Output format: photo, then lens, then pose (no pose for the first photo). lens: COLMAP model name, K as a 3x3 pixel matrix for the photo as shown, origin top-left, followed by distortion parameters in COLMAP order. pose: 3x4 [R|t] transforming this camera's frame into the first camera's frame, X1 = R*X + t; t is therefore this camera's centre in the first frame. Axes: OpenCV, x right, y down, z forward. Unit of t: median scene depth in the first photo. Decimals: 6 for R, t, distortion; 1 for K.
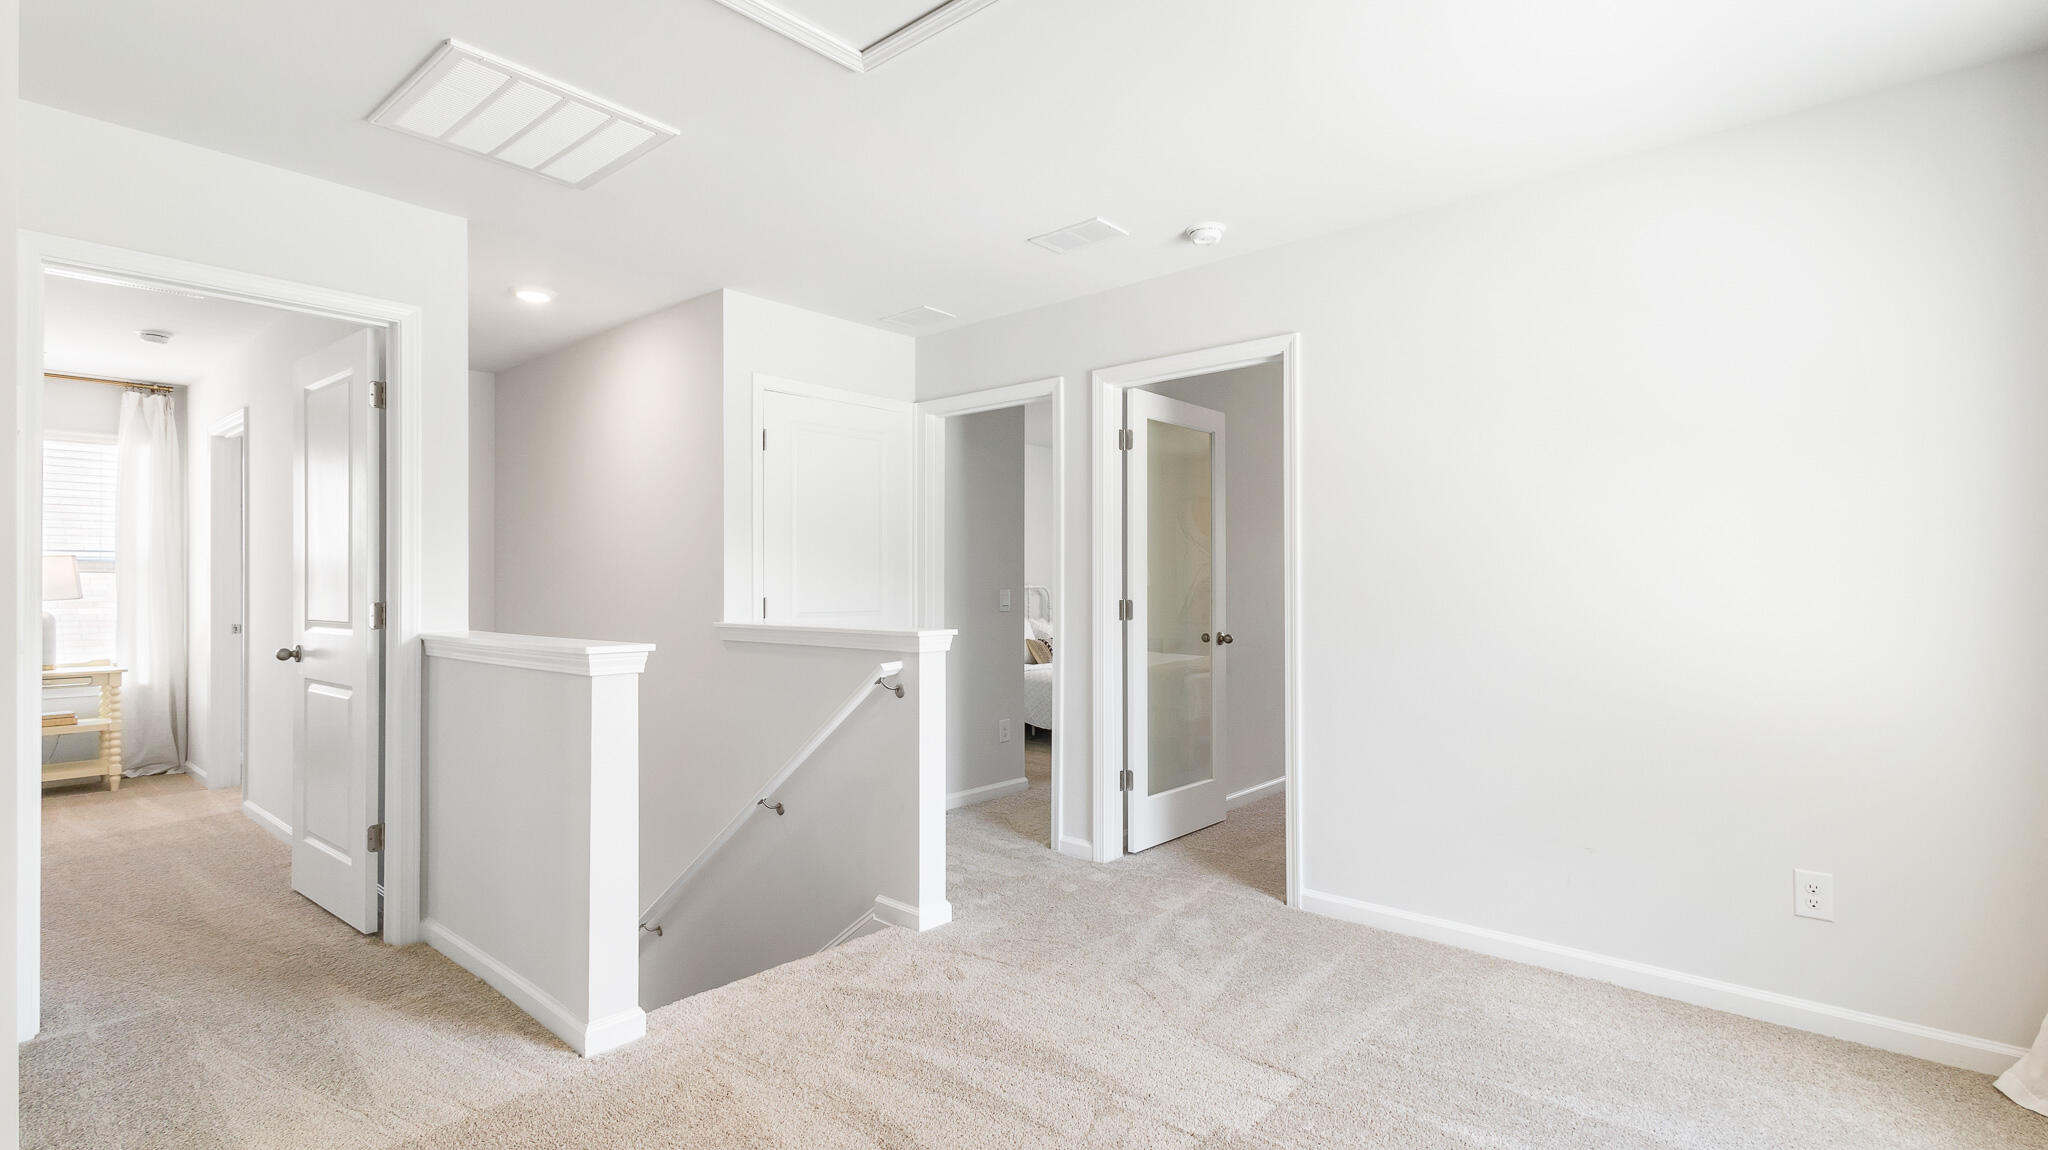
lens RADIAL K [[961.1, 0, 1027.9], [0, 961.1, 577.5], [0, 0, 1]] dist [0.012327, -0.000421]
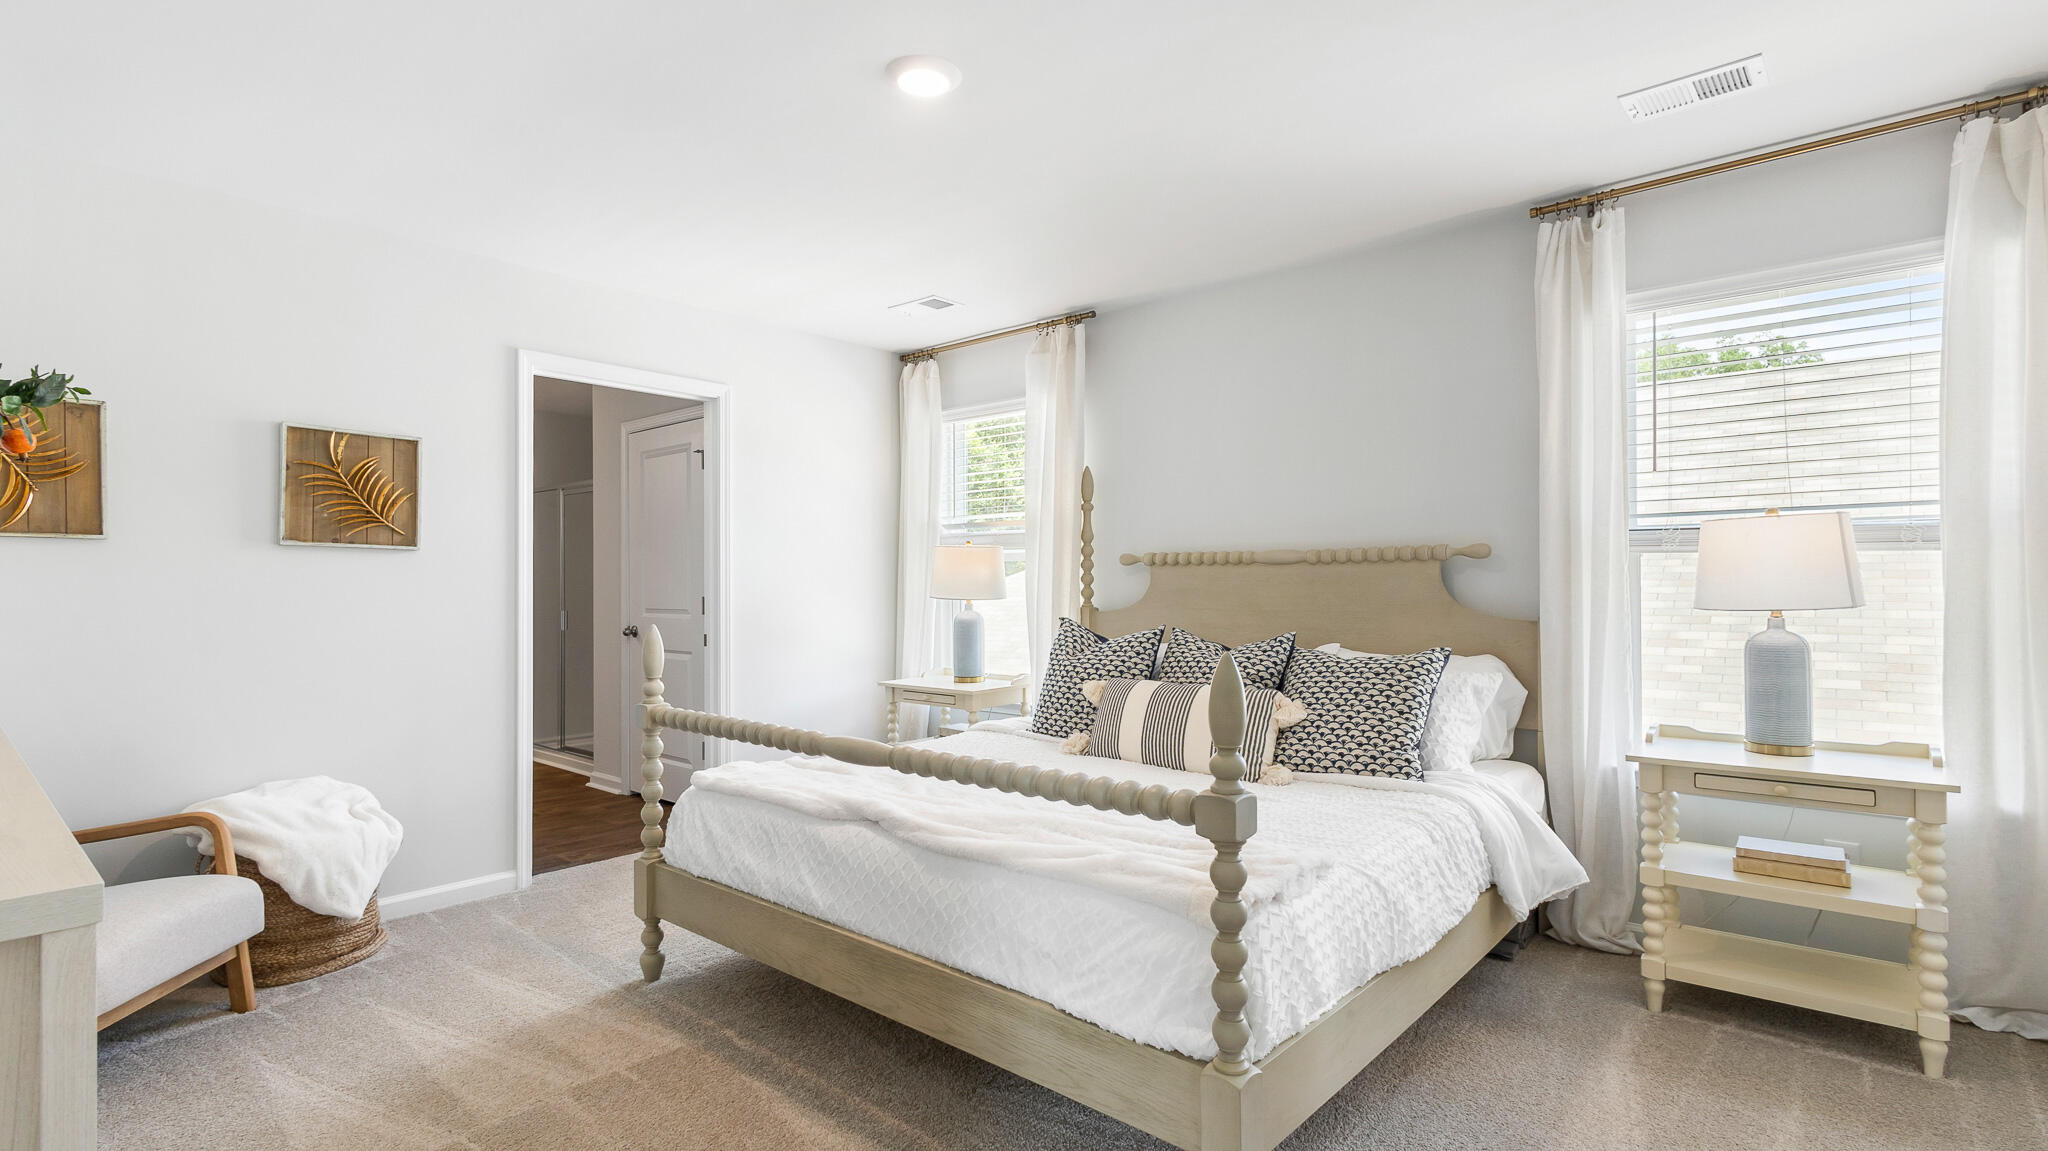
lens RADIAL K [[961.1, 0, 1027.9], [0, 961.1, 578.0], [0, 0, 1]] dist [0.012327, -0.000421]
pose [[0.007201, 0.000074, -0.999974, -0.506198], [0.010872, 0.999941, 0.000152, 0.003619], [0.999915, -0.010873, 0.007200, 0.588135]]
